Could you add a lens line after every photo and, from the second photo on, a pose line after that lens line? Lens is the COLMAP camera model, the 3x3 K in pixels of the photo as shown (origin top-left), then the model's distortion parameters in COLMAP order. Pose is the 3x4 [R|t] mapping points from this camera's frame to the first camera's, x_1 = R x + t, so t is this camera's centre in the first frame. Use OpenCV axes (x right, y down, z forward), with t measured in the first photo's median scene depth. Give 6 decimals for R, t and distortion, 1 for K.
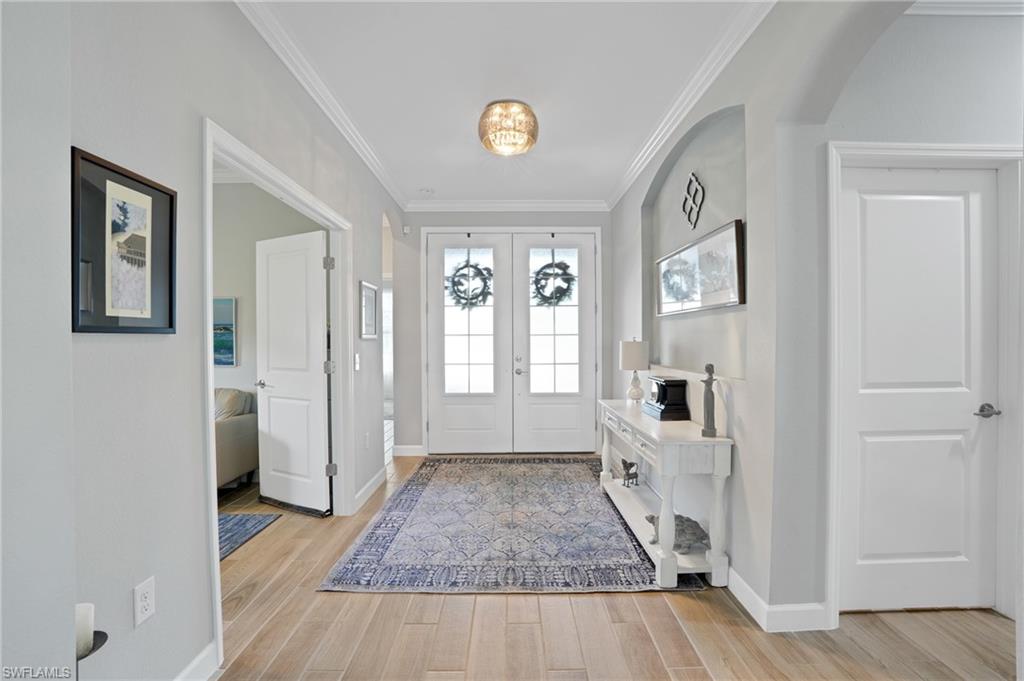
lens RADIAL K [[475.0, 0, 512.0], [0, 475.0, 340.5], [0, 0, 1]] dist [-0.069785, 0.025714]
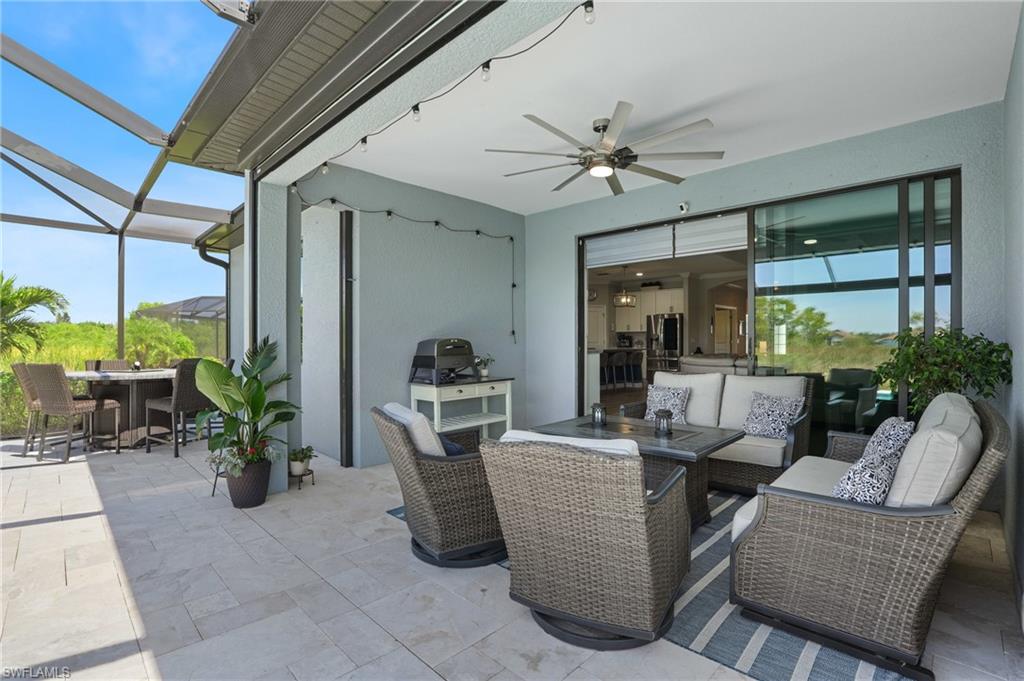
lens RADIAL K [[451.4, 0, 542.6], [0, 451.4, 339.6], [0, 0, 1]] dist [-0.000247, -0.000041]
pose [[0.740488, 0.003933, -0.672058, 0.694843], [-0.007247, 0.999971, -0.002133, 0.036536], [0.672030, 0.006450, 0.740495, -2.014289]]
